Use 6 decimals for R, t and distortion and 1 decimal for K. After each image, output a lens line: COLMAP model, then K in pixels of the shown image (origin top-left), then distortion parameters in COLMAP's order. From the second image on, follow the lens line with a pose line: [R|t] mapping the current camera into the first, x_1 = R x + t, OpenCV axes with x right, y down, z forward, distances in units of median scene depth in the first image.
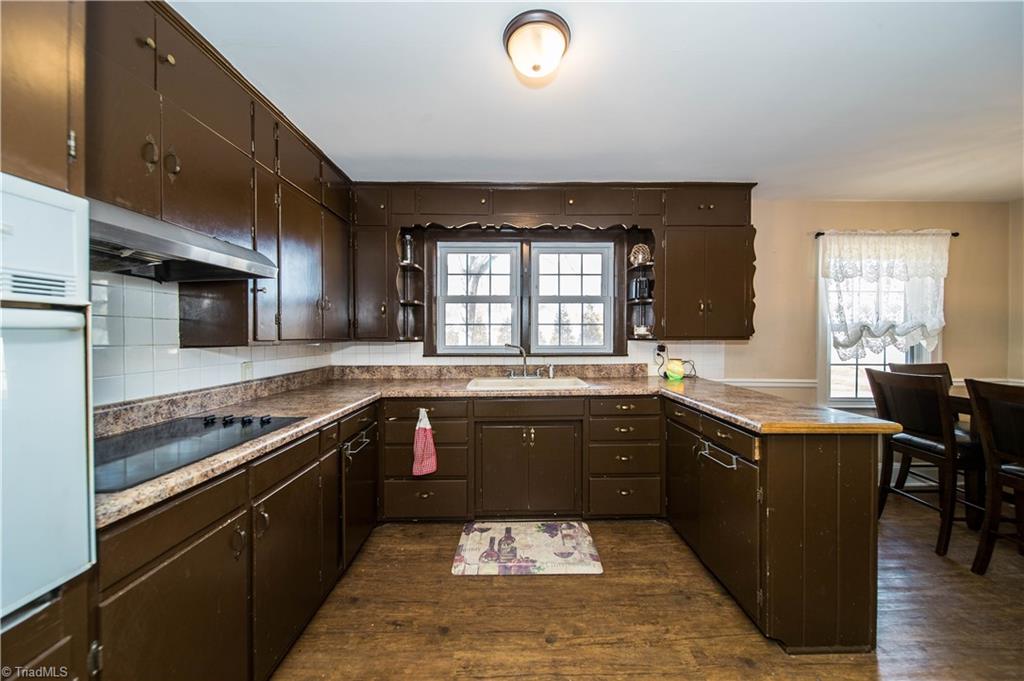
lens RADIAL K [[356.2, 0, 511.8], [0, 356.2, 337.9], [0, 0, 1]] dist [-0.002216, -0.000182]
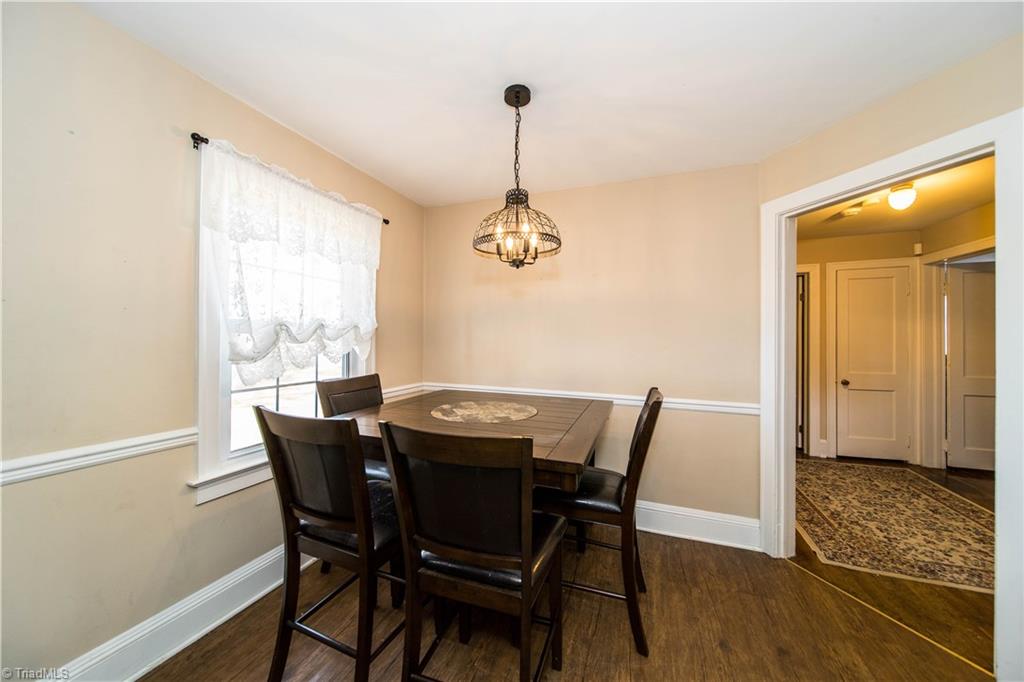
lens RADIAL K [[356.2, 0, 511.8], [0, 356.2, 338.4], [0, 0, 1]] dist [-0.002216, -0.000182]
pose [[0.362683, 0.003142, 0.931907, 0.563343], [0.007790, 0.999949, -0.006403, -0.002687], [-0.931880, 0.009582, 0.362640, 0.410479]]
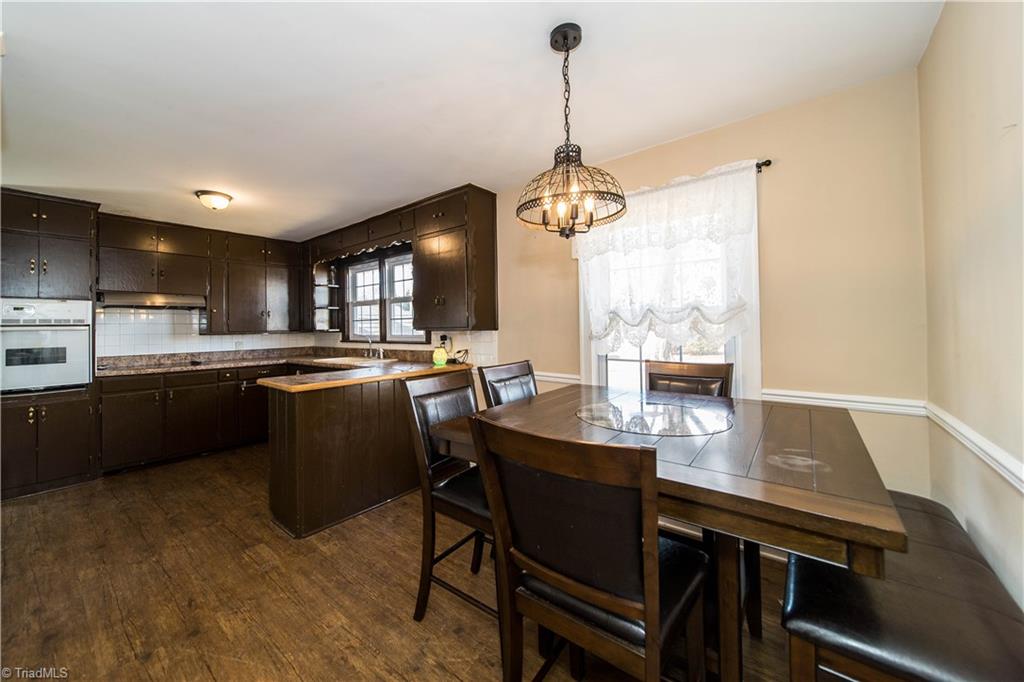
lens RADIAL K [[380.8, 0, 470.7], [0, 380.8, 321.6], [0, 0, 1]] dist [-0.001274, -0.000087]
pose [[0.749652, -0.020454, -0.661516, 1.305046], [0.008470, 0.999737, -0.021313, 0.003900], [0.661778, 0.010374, 0.749628, 0.133489]]
